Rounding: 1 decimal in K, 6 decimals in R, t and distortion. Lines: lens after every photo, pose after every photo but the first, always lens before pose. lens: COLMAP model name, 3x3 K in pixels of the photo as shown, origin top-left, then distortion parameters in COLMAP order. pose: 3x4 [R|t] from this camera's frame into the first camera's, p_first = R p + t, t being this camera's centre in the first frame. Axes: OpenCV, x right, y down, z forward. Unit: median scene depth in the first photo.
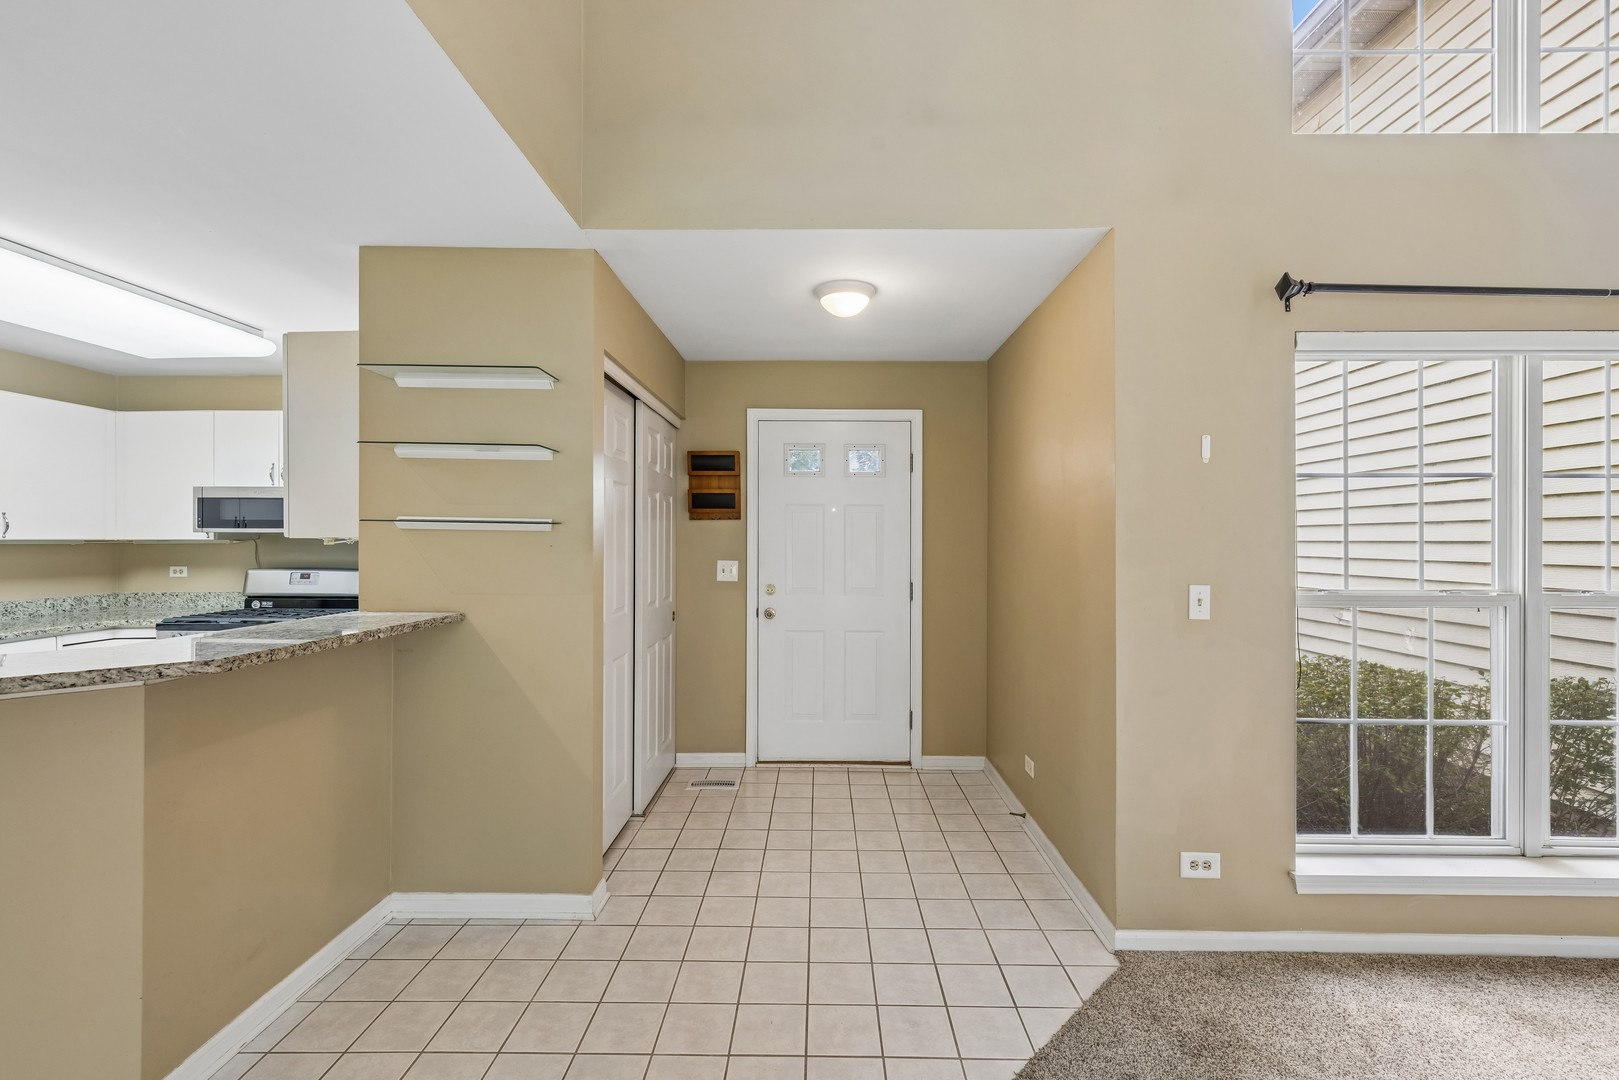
lens RADIAL K [[690.6, 0, 813.0], [0, 690.6, 536.5], [0, 0, 1]] dist [0.001504, 0.000140]
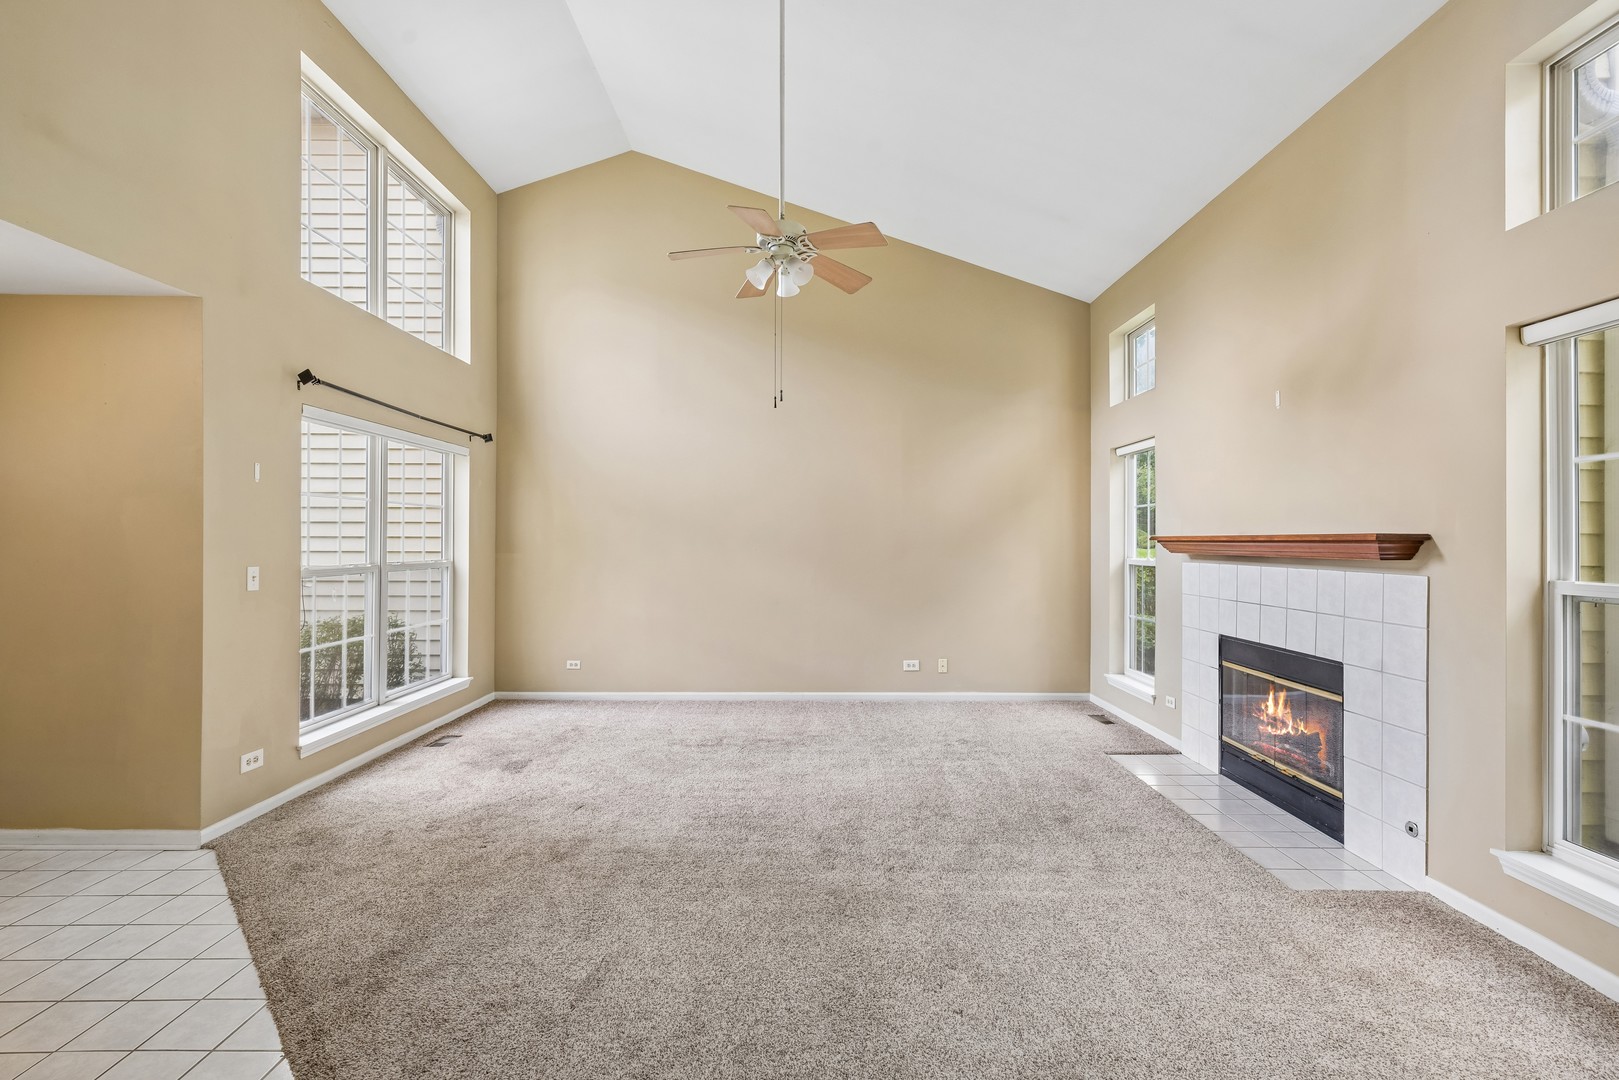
lens RADIAL K [[690.6, 0, 813.0], [0, 690.6, 536.5], [0, 0, 1]] dist [0.001504, 0.000140]
pose [[-0.015964, 0.000893, 0.999872, -0.901244], [-0.007089, 0.999974, -0.001006, 0.000477], [-0.999847, -0.007104, -0.015958, -0.143858]]
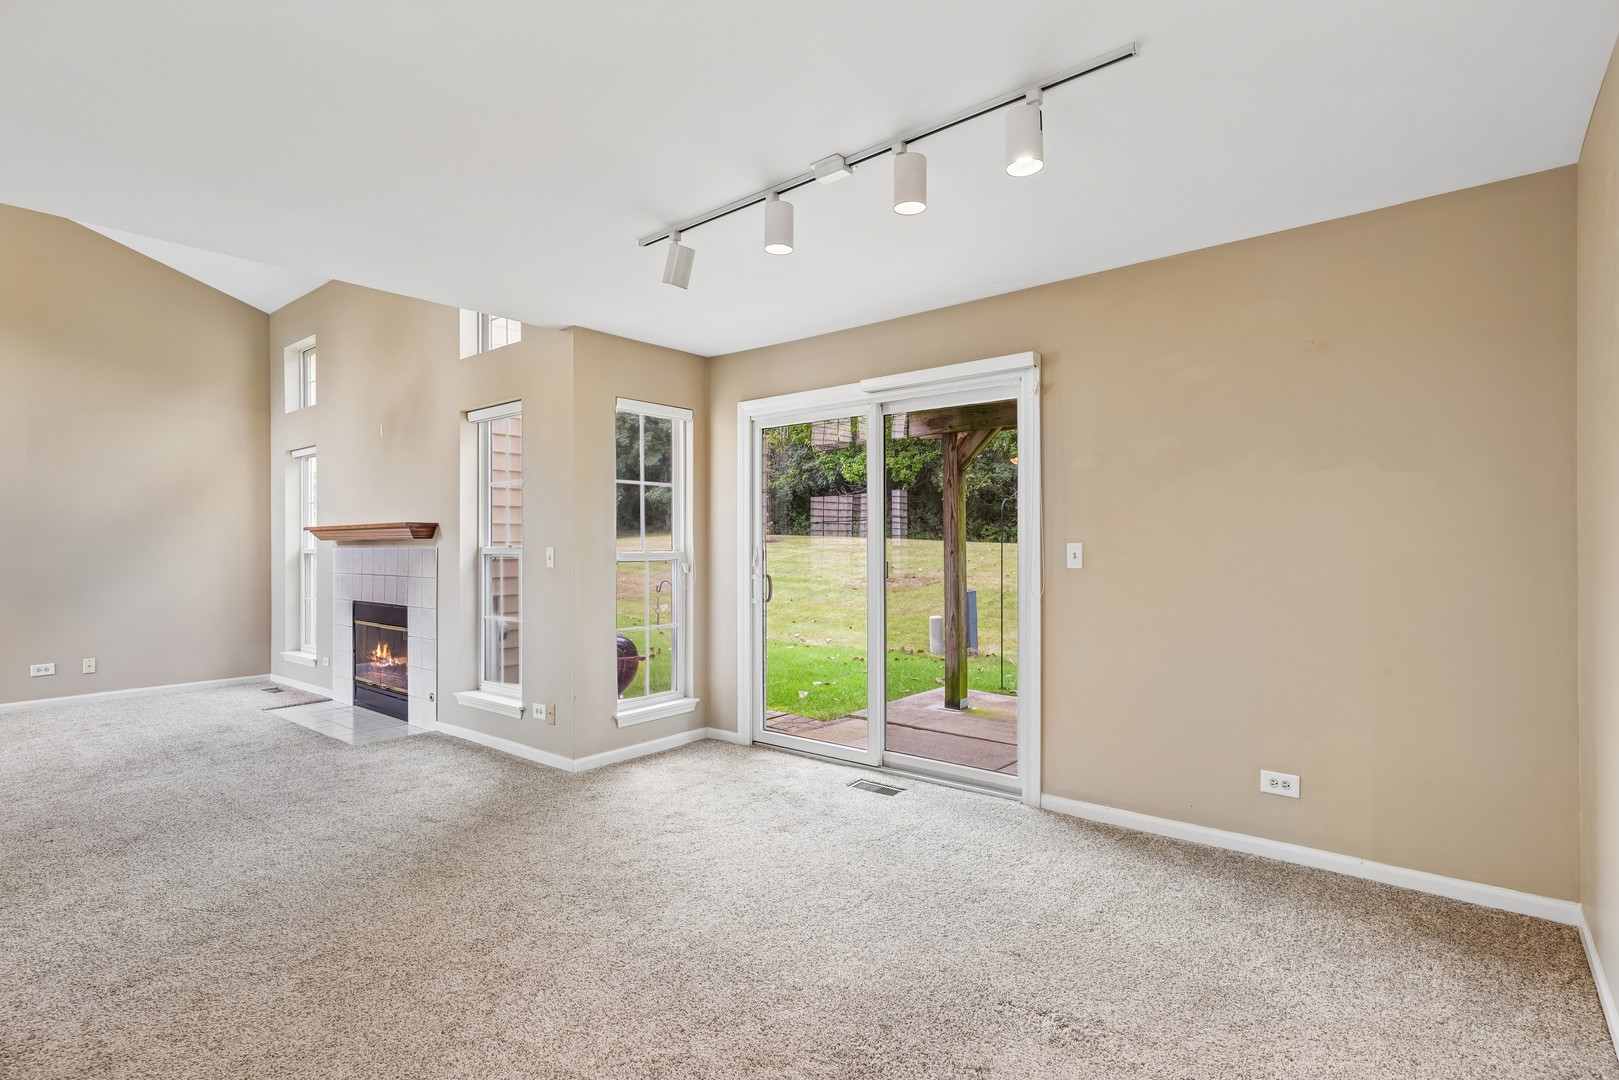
lens RADIAL K [[795.8, 0, 809.5], [0, 795.8, 540.0], [0, 0, 1]] dist [-0.018268, 0.013195]
pose [[-0.781762, 0.003906, 0.623565, -1.809384], [0.002270, 0.999992, -0.003418, 0.038509], [-0.623573, -0.001257, -0.781764, -0.090001]]
